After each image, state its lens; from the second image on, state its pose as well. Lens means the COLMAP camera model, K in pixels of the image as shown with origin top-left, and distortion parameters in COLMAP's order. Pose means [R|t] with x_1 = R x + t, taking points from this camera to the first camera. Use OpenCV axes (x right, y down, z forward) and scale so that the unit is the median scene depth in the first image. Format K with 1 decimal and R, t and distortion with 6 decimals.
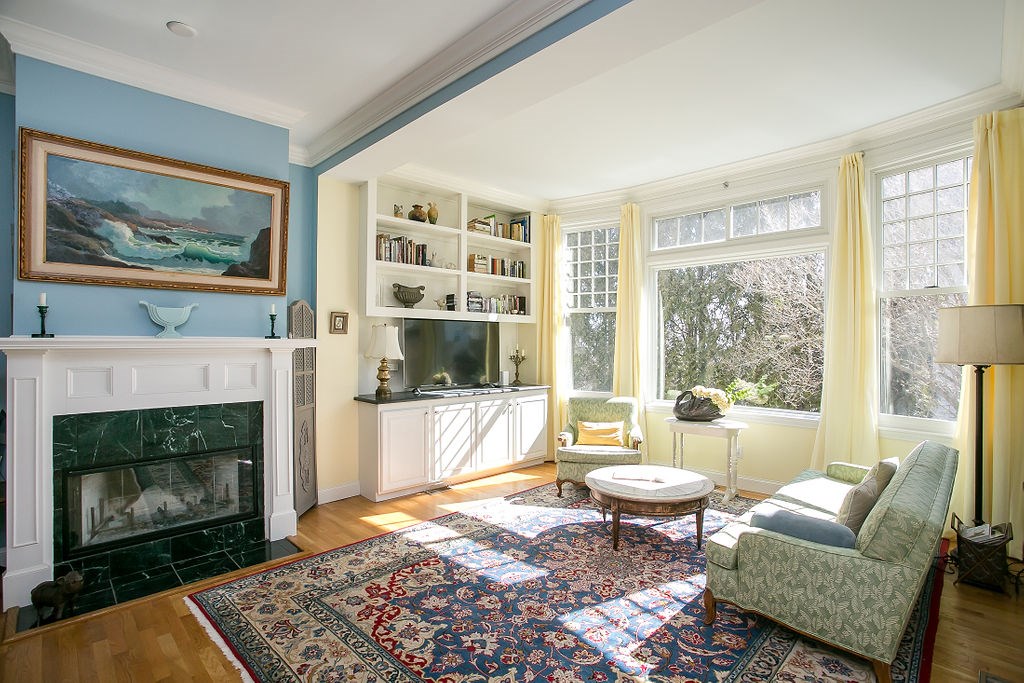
lens RADIAL K [[497.0, 0, 512.0], [0, 497.0, 341.5], [0, 0, 1]] dist [-0.065390, 0.026018]
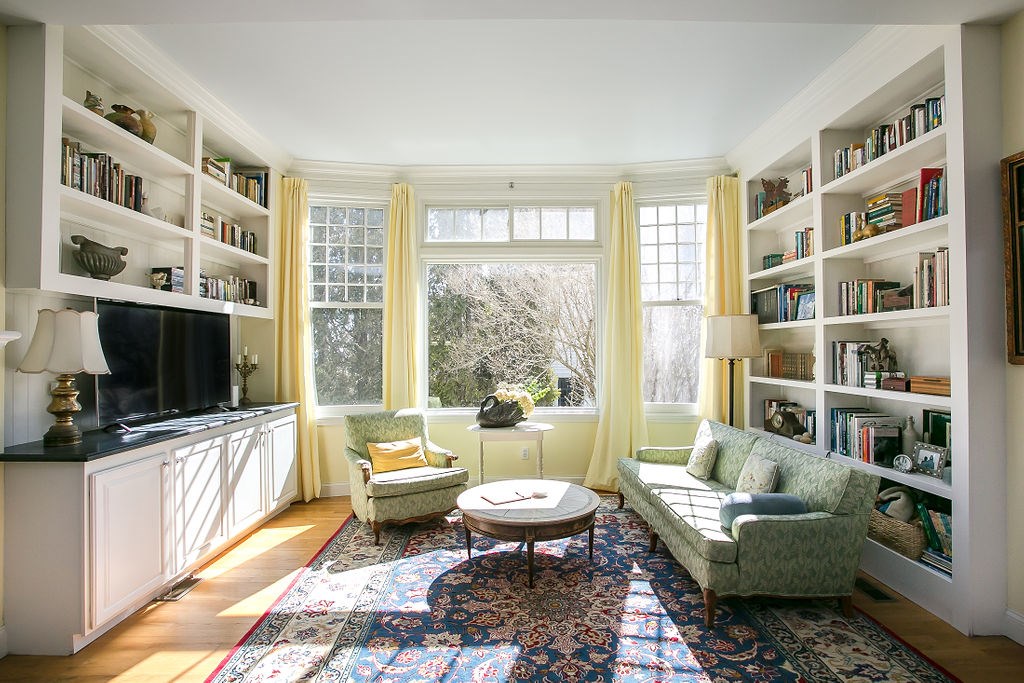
lens RADIAL K [[504.3, 0, 510.0], [0, 504.3, 343.7], [0, 0, 1]] dist [-0.082070, 0.037847]
pose [[0.699398, 0.001742, 0.714730, -0.448002], [0.005438, 0.999955, -0.007759, 0.014077], [-0.714711, 0.009313, 0.699357, 0.454183]]
